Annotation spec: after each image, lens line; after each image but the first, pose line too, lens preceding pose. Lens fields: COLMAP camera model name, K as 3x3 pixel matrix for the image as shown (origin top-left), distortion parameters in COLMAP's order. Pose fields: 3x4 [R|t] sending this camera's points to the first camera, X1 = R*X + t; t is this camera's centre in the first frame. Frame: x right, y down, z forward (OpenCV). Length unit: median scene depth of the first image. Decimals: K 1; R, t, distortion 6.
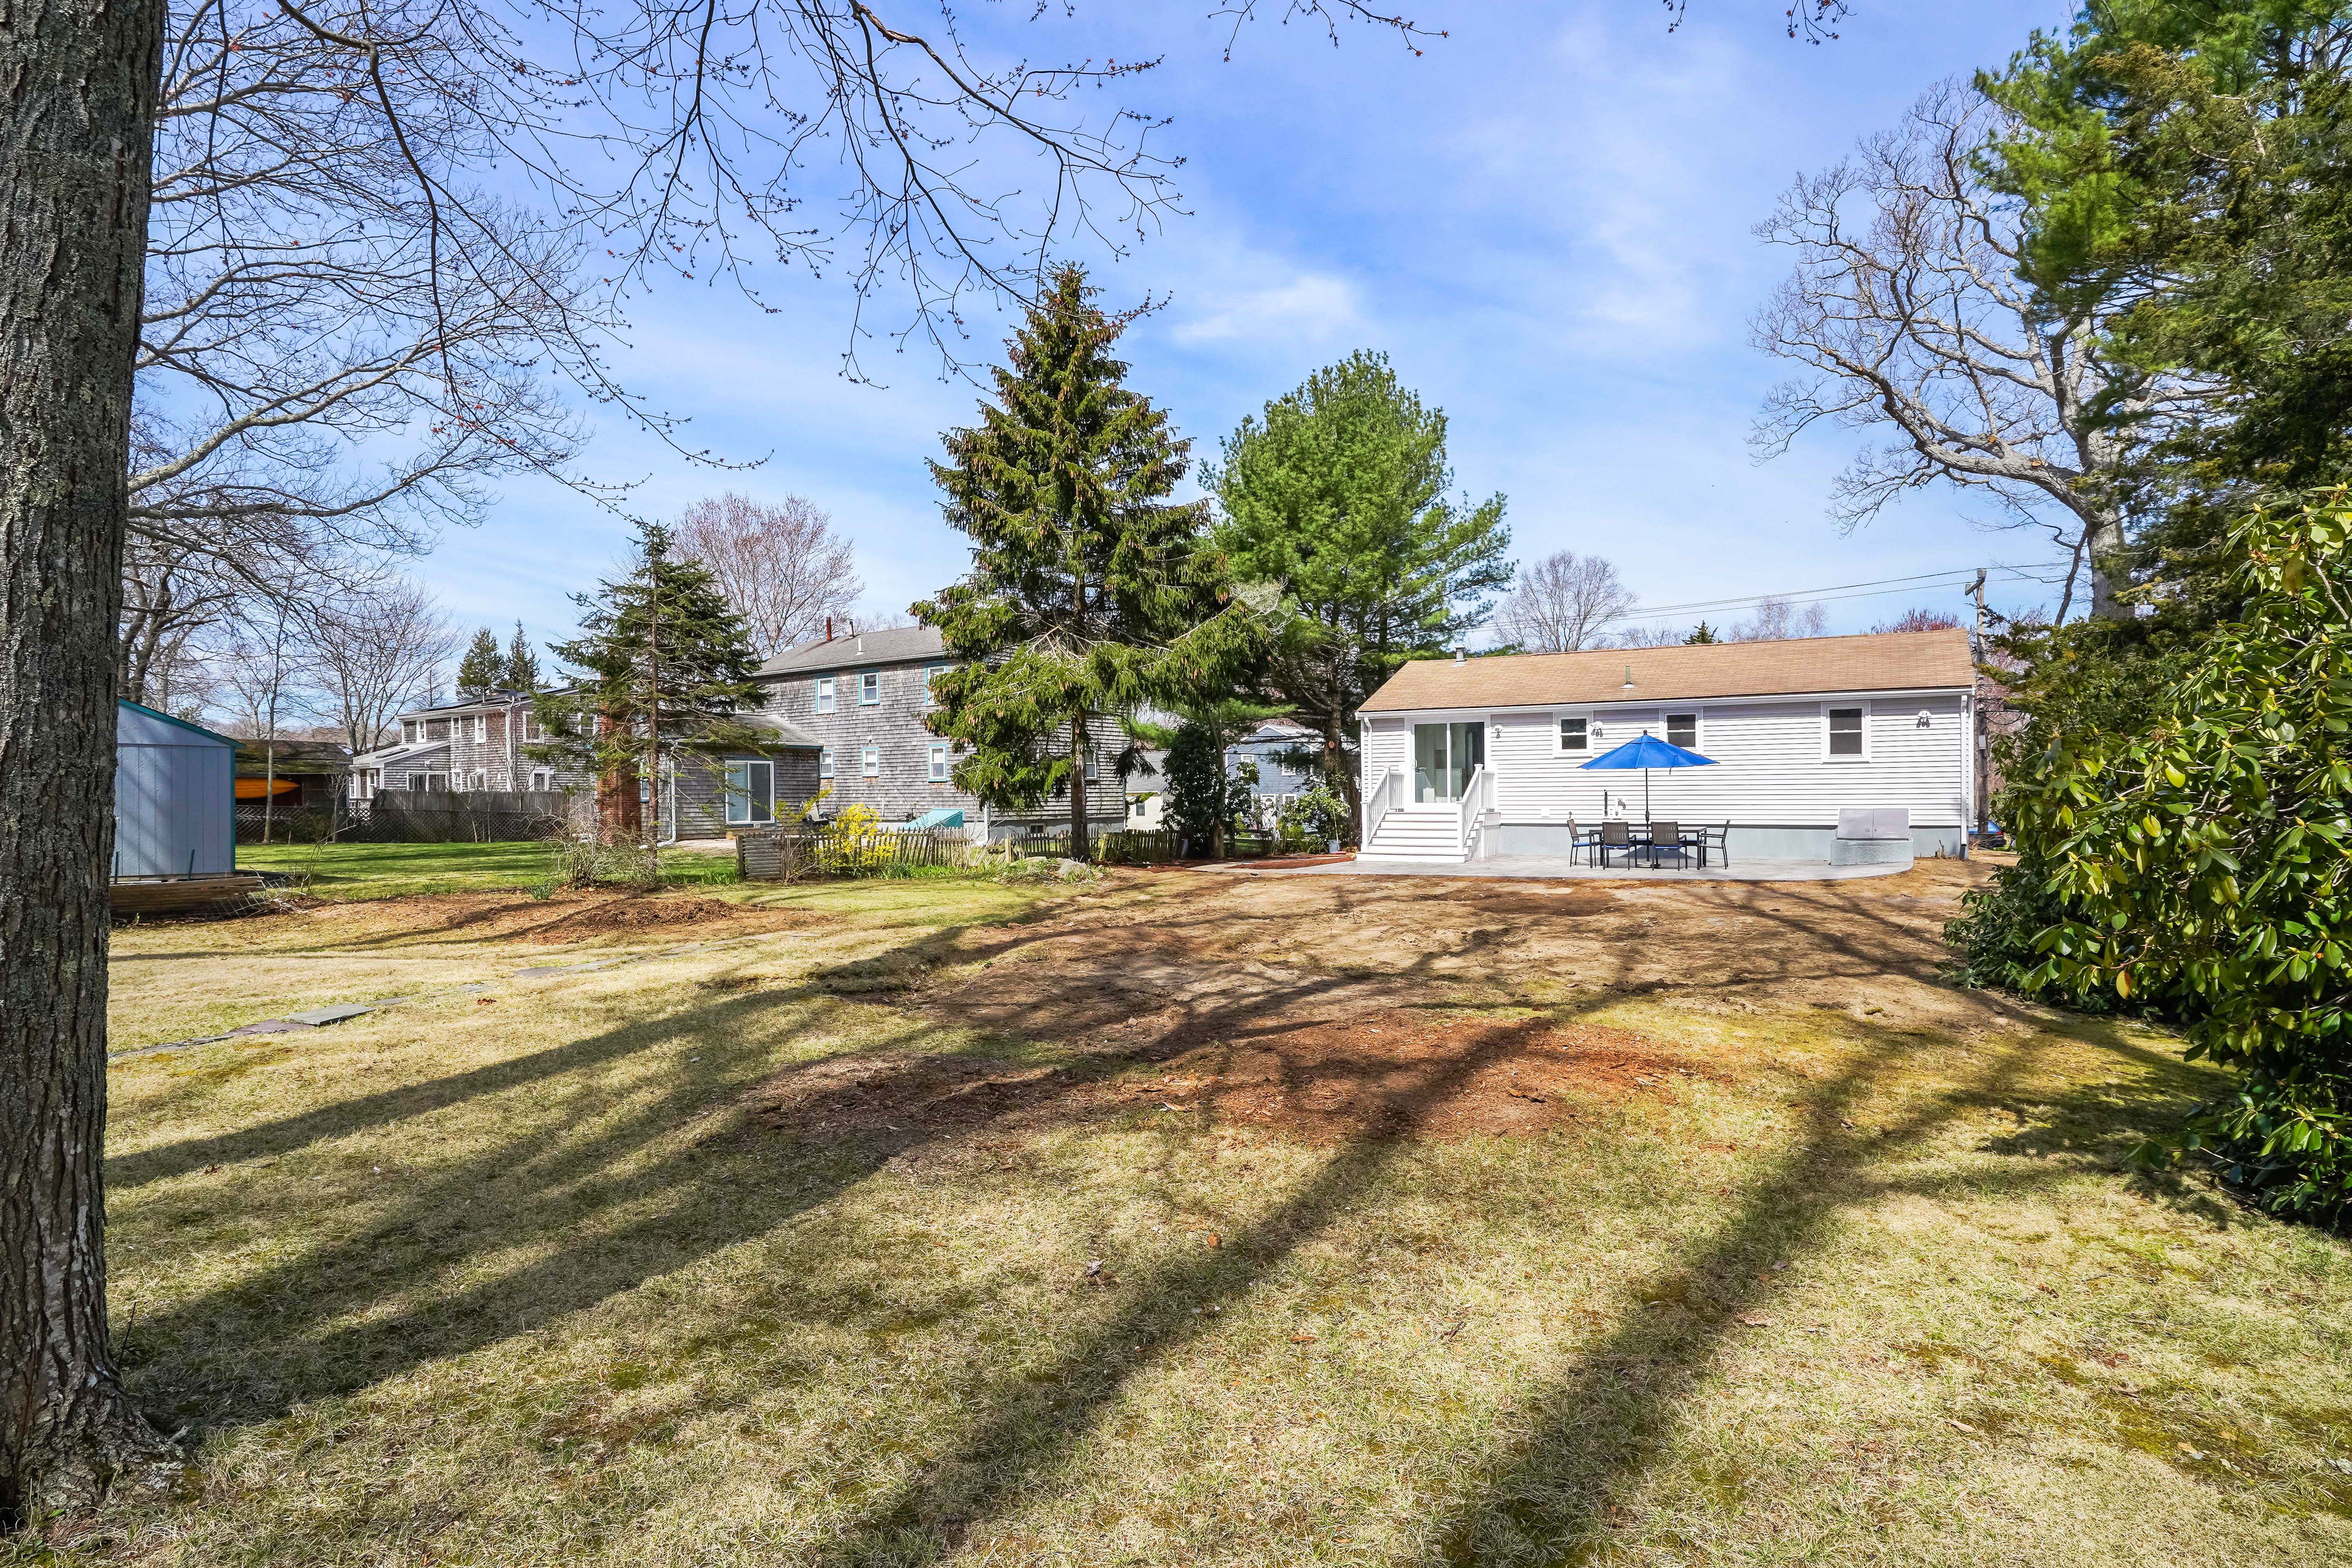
lens RADIAL K [[1236.5, 0, 1142.2], [0, 1236.5, 768.4], [0, 0, 1]] dist [-0.039822, 0.004740]
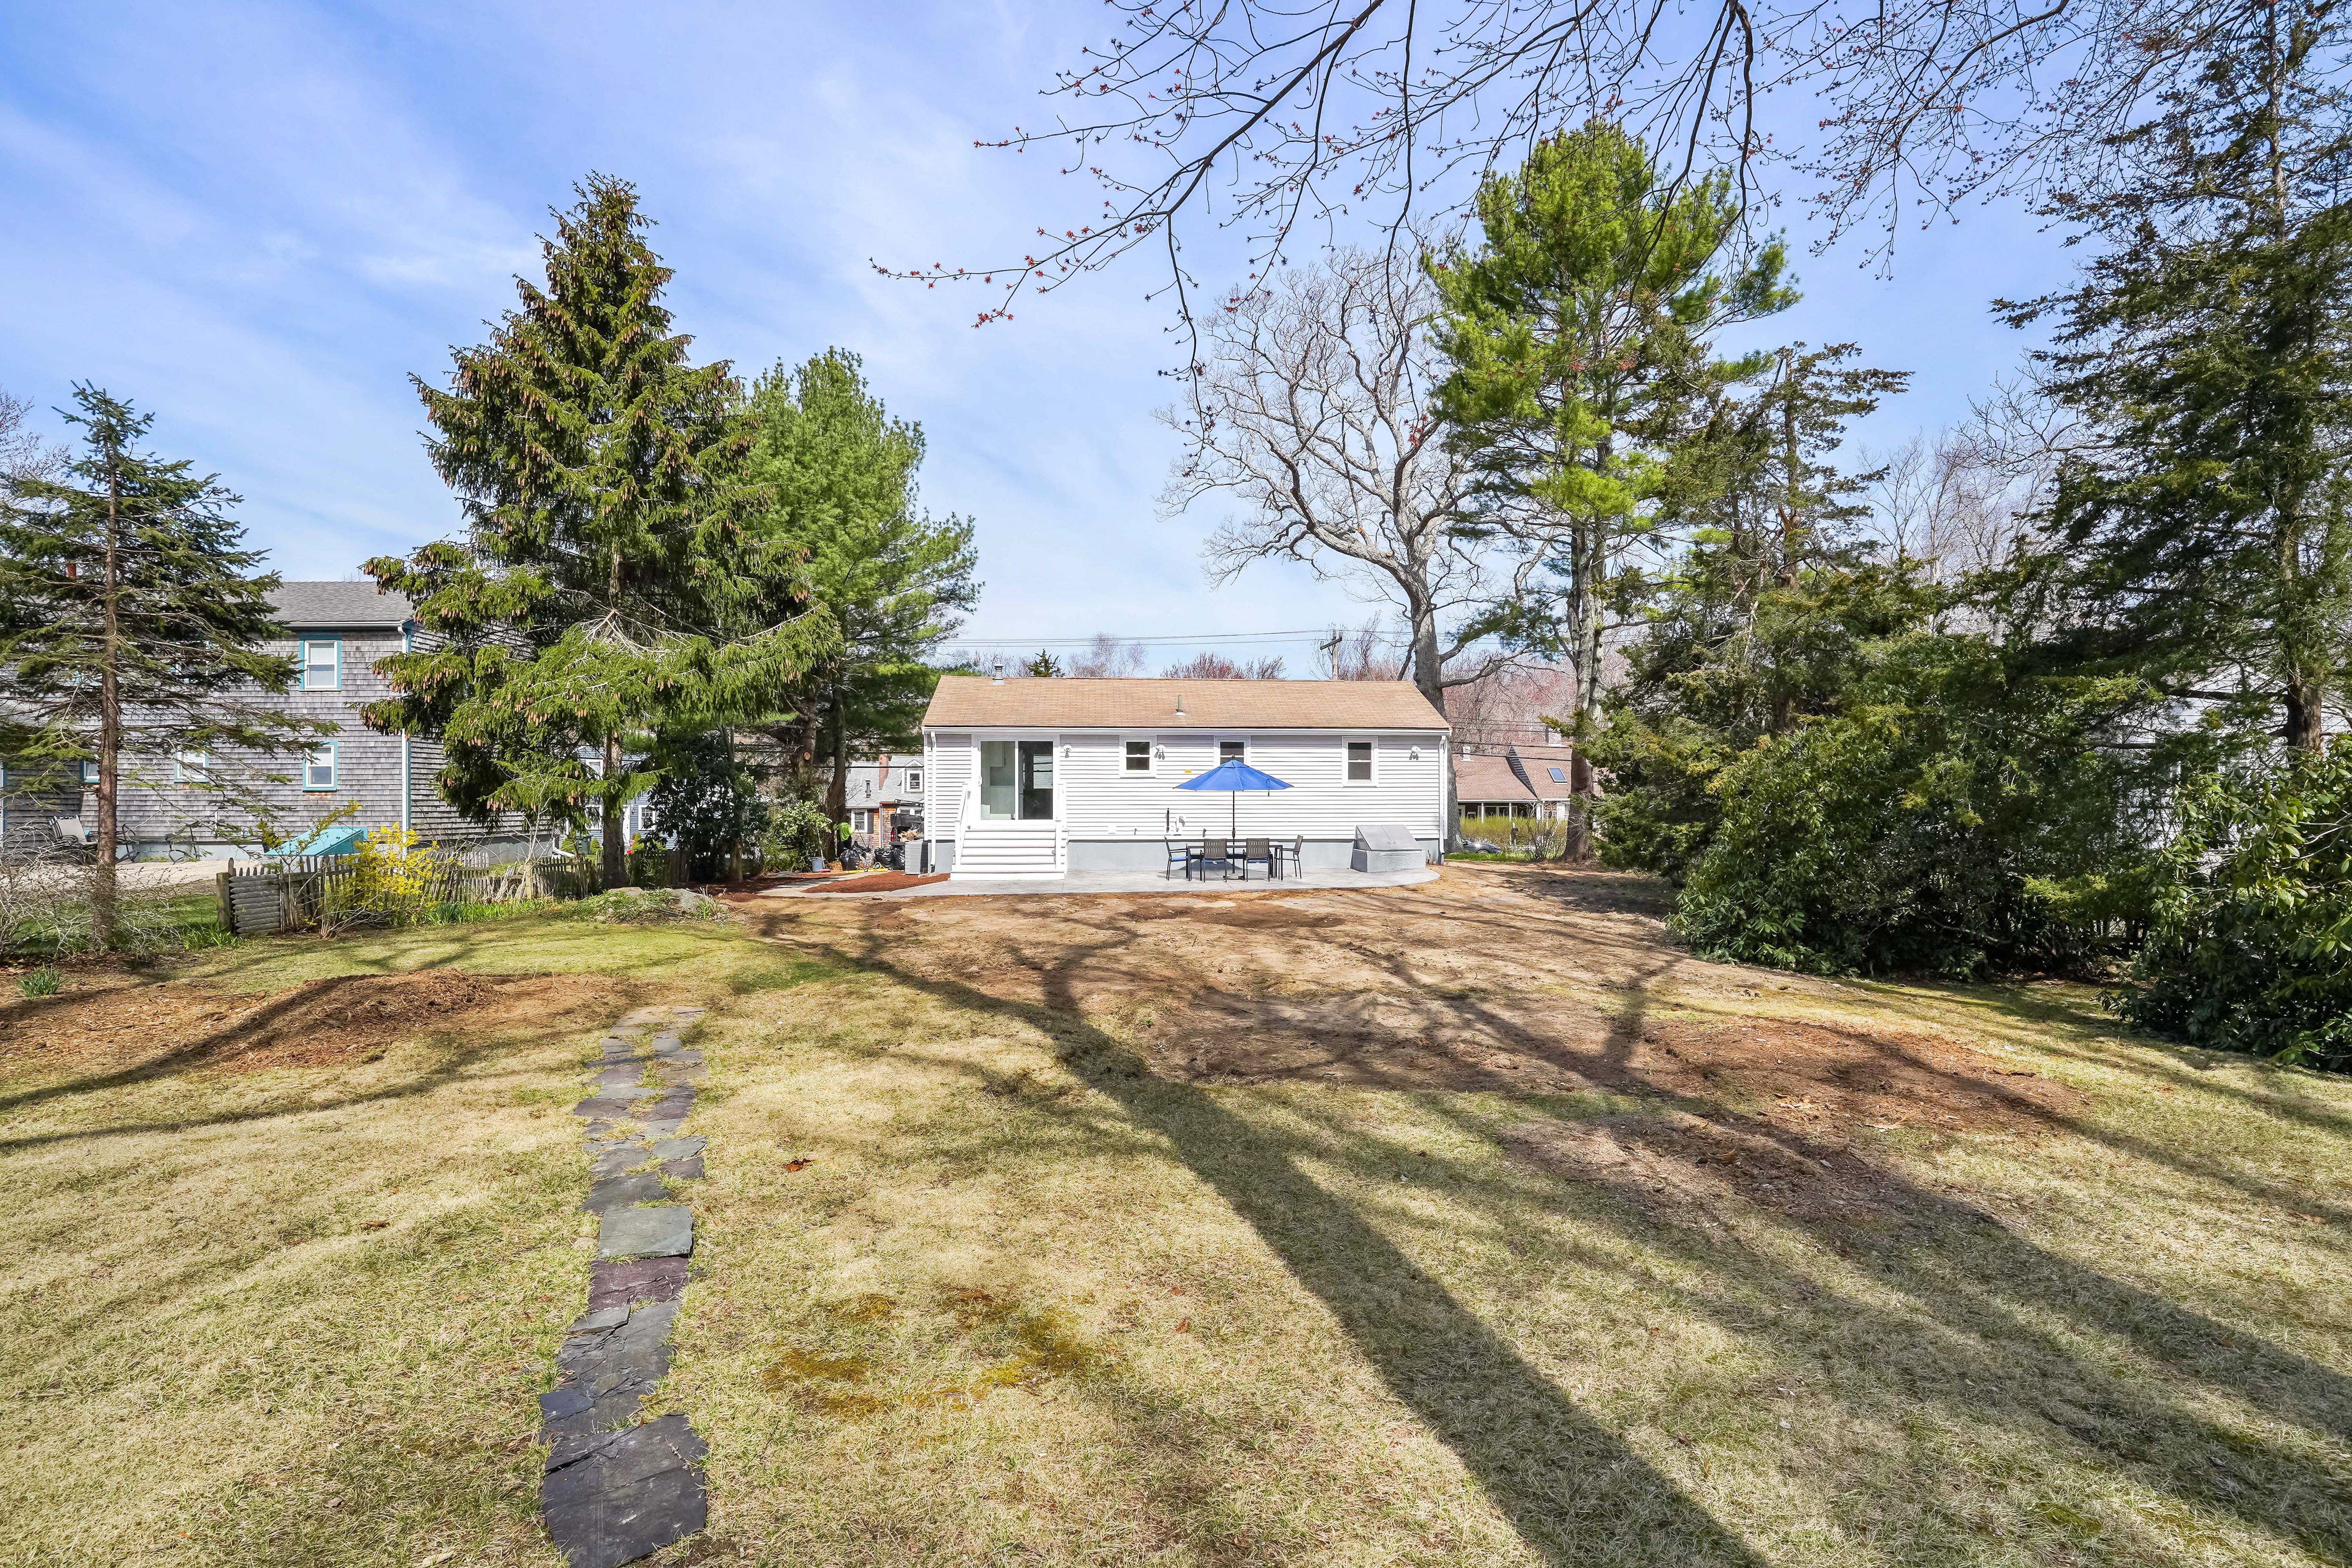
lens RADIAL K [[1236.5, 0, 1114.0], [0, 1236.5, 753.3], [0, 0, 1]] dist [-0.039822, 0.004740]
pose [[0.804518, 0.027780, 0.593278, -0.282253], [-0.017091, 0.999575, -0.023627, -0.004026], [-0.593682, 0.008869, 0.804651, 0.133185]]
